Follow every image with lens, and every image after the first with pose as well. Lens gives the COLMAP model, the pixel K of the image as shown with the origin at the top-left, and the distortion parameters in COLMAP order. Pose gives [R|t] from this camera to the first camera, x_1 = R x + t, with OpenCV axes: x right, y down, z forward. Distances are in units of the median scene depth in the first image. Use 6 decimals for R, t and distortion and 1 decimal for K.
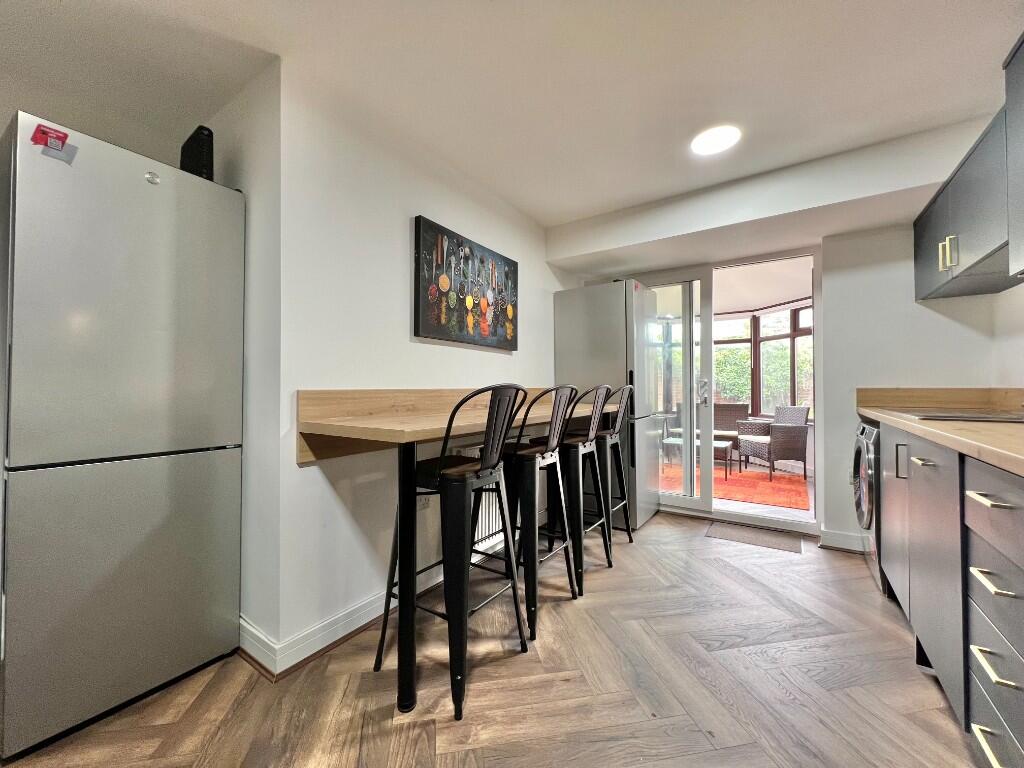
lens RADIAL K [[404.9, 0, 514.2], [0, 404.9, 382.3], [0, 0, 1]] dist [0.004188, 0.000359]
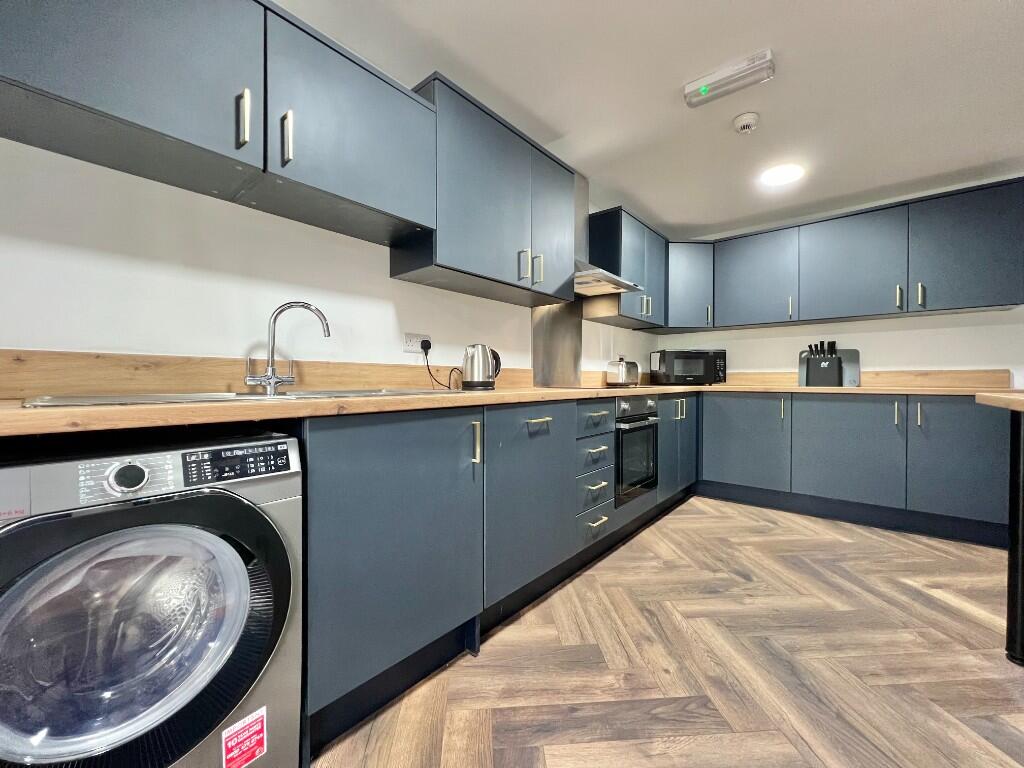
lens RADIAL K [[404.9, 0, 508.0], [0, 404.9, 382.2], [0, 0, 1]] dist [0.004188, 0.000359]
pose [[-0.993389, 0.014181, 0.113918, 0.518196], [0.014291, 0.999898, 0.000155, 0.037995], [-0.113904, 0.001782, -0.993490, 1.239132]]
